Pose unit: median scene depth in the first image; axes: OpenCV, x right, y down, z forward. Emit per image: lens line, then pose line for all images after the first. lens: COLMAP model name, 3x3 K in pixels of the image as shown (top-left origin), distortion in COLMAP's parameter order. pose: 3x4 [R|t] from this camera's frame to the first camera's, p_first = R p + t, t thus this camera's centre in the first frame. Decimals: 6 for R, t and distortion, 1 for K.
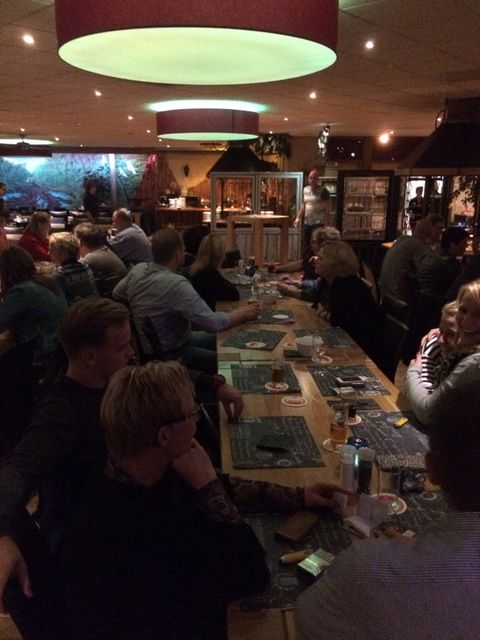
lens RADIAL K [[557.0, 0, 235.3], [0, 557.0, 317.0], [0, 0, 1]] dist [0.060311, -0.122799]
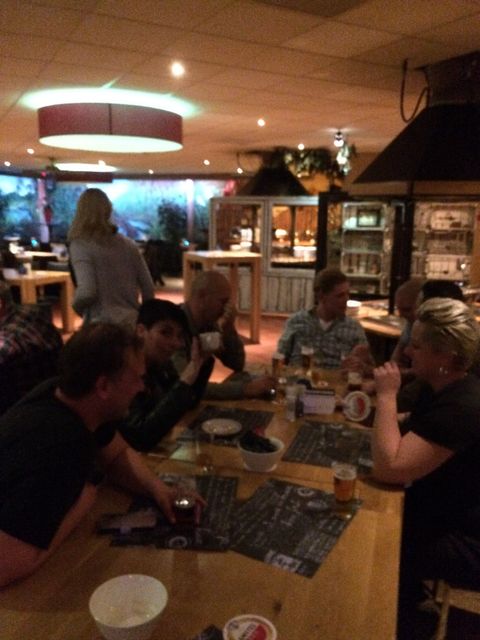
lens RADIAL K [[557.0, 0, 241.4], [0, 557.0, 321.3], [0, 0, 1]] dist [0.060311, -0.122799]
pose [[0.942612, 0.071842, -0.326070, 0.174653], [-0.087492, 0.995600, -0.033567, -0.038287], [0.322224, 0.060169, 0.944749, 0.174339]]
